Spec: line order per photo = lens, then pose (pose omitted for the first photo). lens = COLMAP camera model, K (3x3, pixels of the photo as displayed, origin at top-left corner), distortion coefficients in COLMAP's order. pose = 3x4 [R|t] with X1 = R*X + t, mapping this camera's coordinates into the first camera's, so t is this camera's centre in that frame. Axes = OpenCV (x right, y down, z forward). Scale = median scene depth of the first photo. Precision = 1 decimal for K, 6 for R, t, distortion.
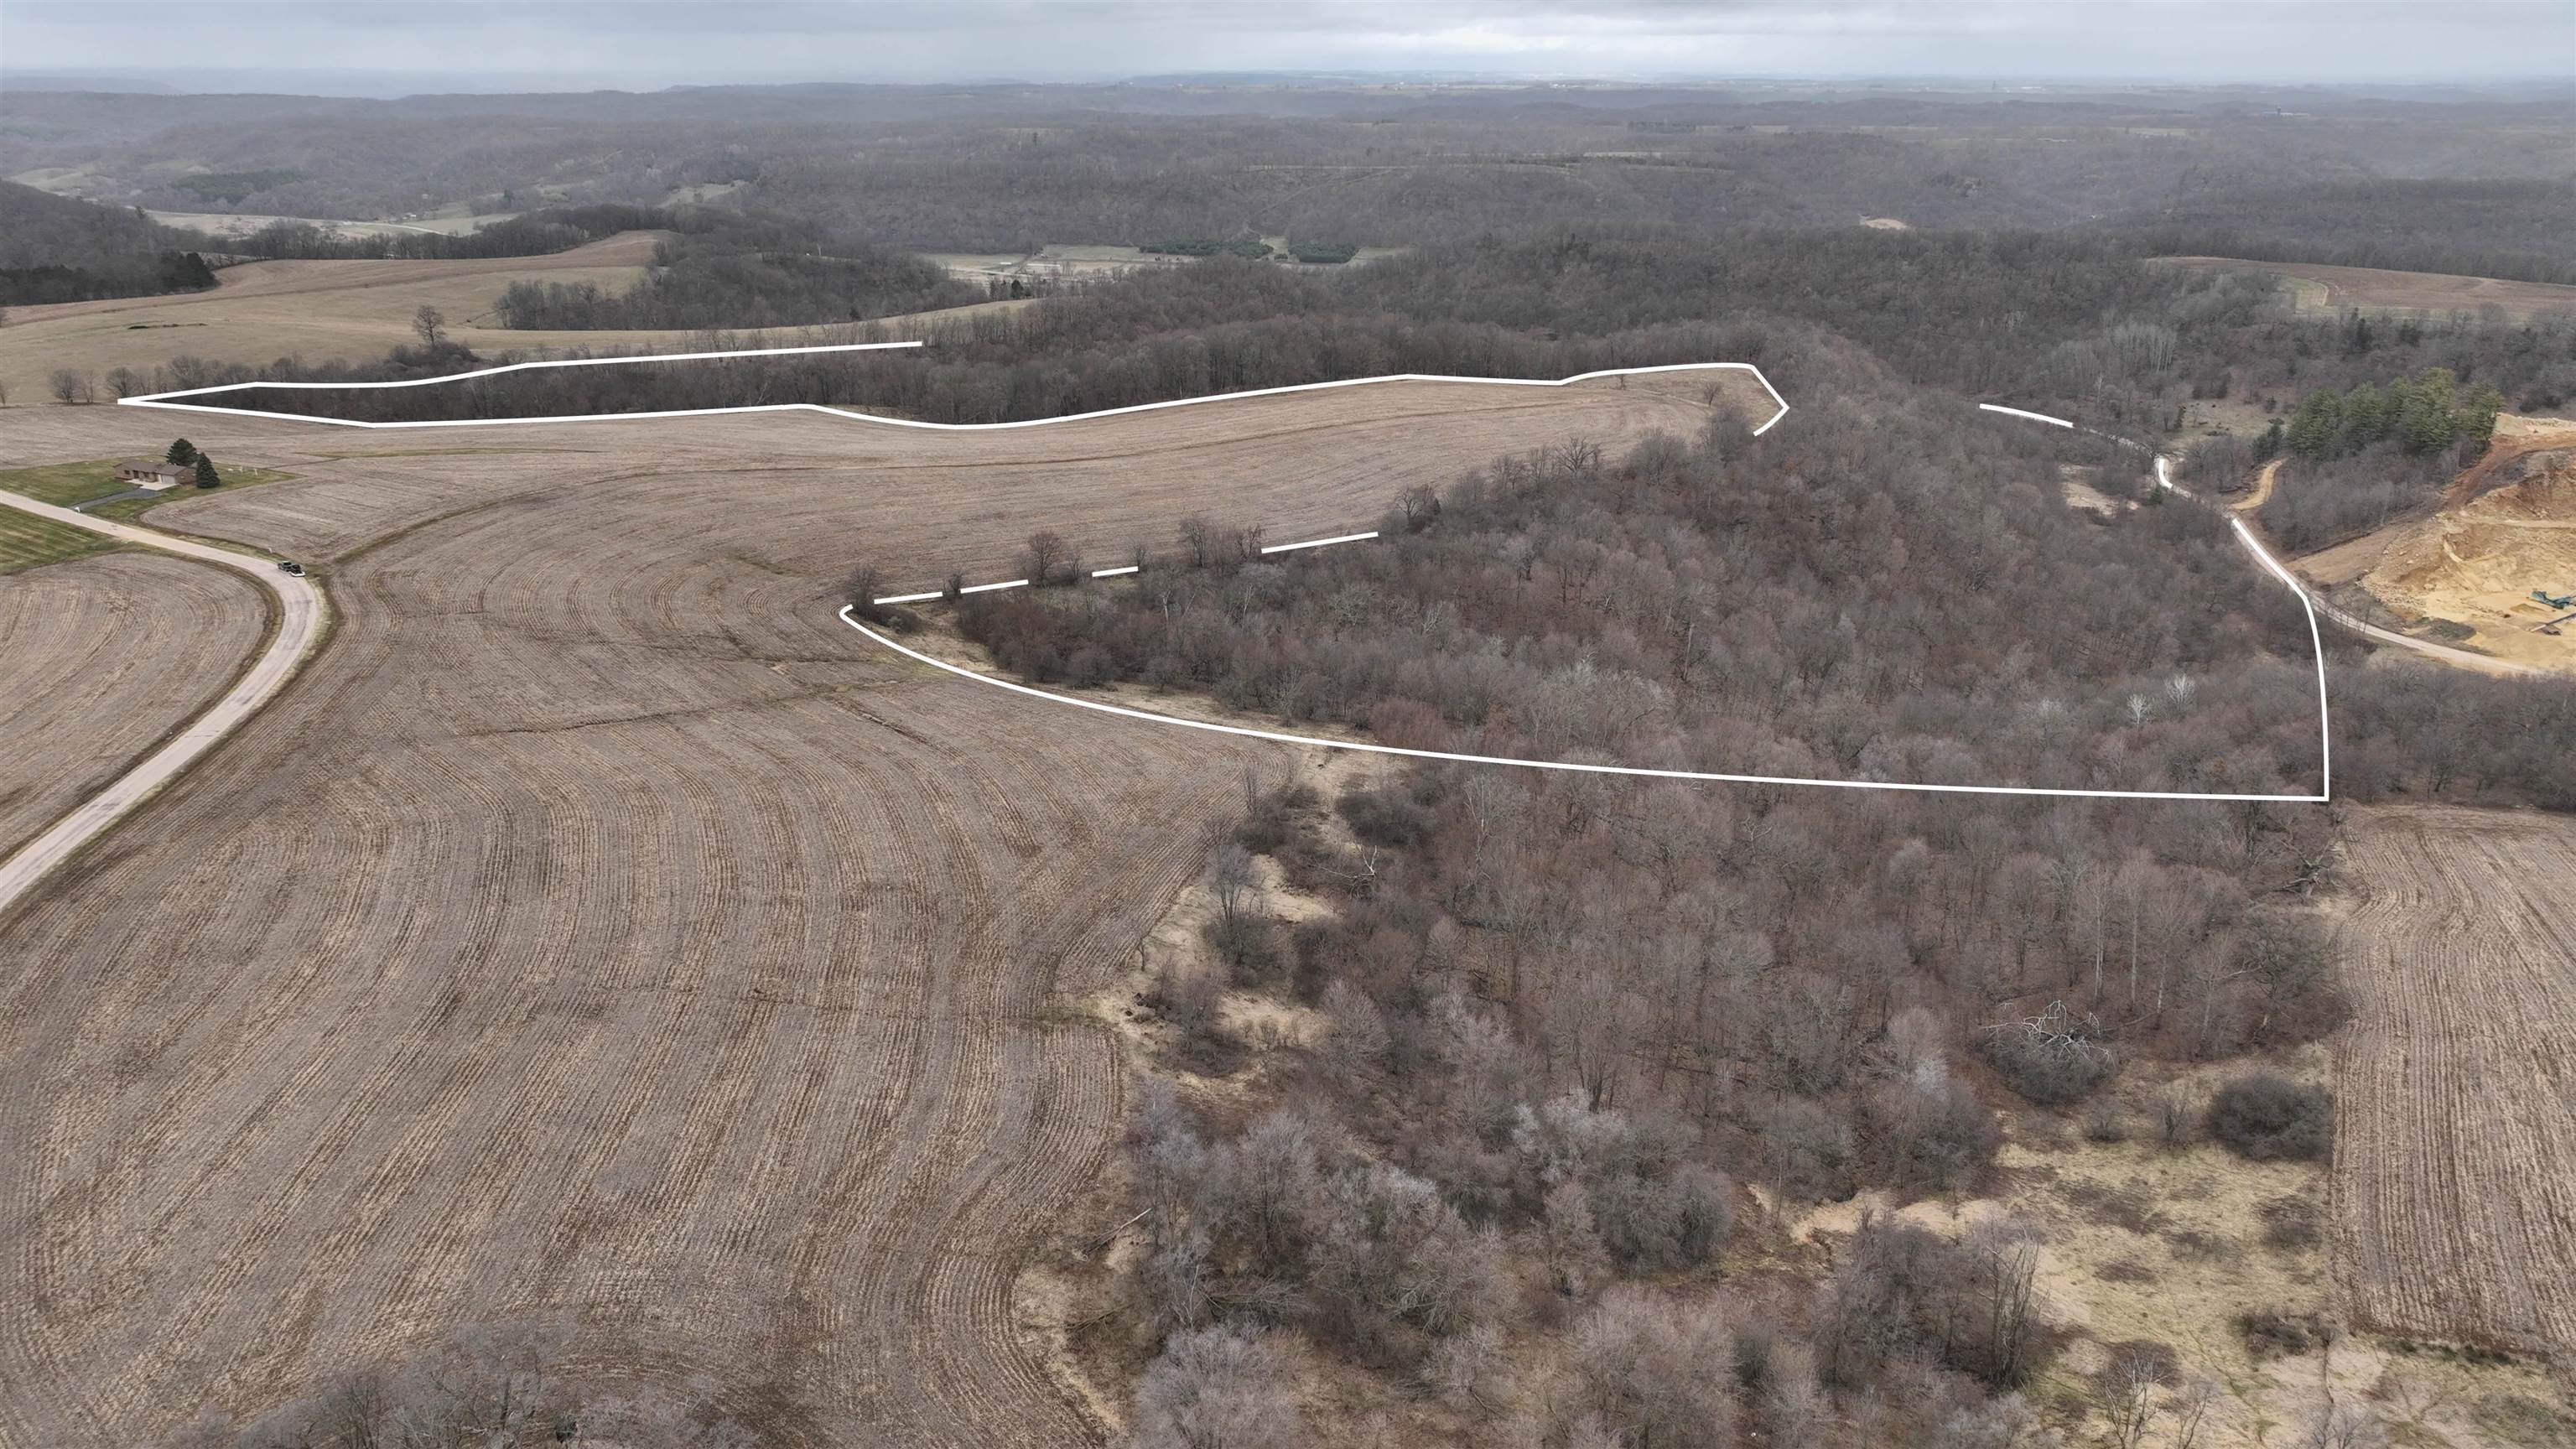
lens RADIAL K [[1798.2, 0, 1287.8], [0, 1798.2, 725.3], [0, 0, 1]] dist [0.004582, 0.004248]
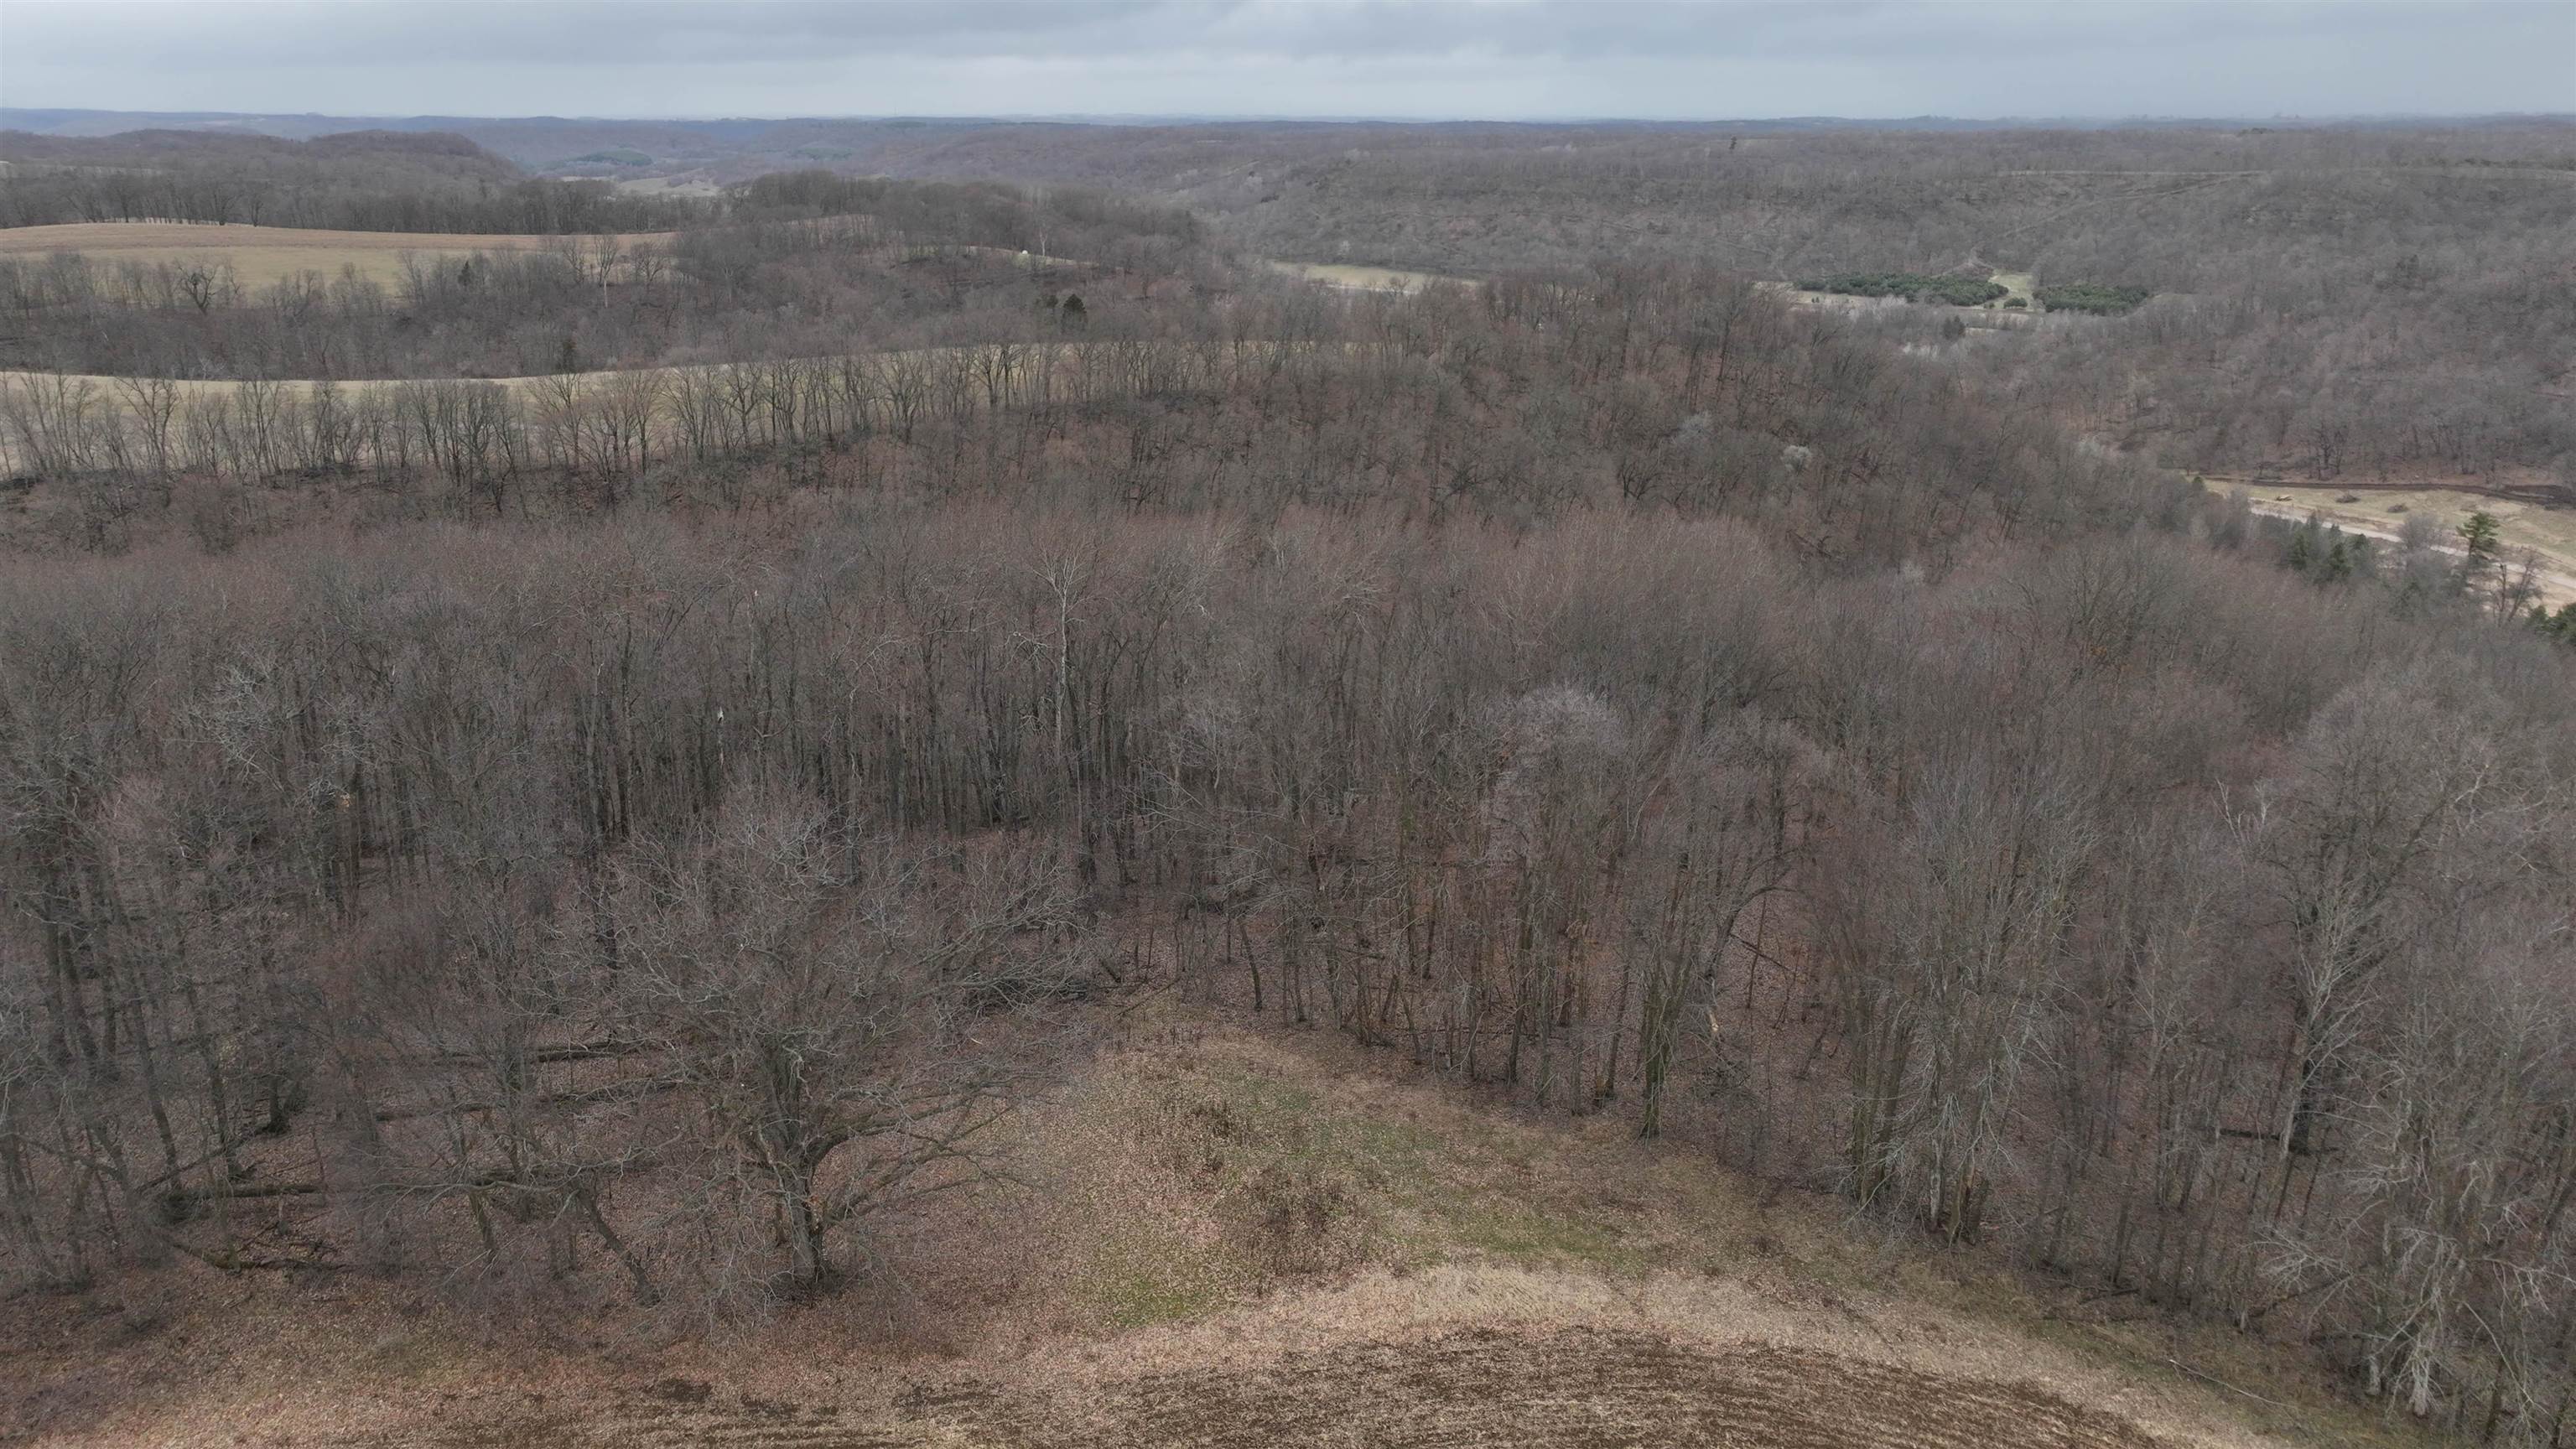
lens RADIAL K [[1798.2, 0, 1287.2], [0, 1798.2, 722.9], [0, 0, 1]] dist [0.004582, 0.004248]
pose [[0.907158, 0.129379, -0.400406, 0.034386], [-0.140222, 0.990118, 0.002240, -0.077257], [0.396739, 0.054113, 0.916335, 0.315375]]
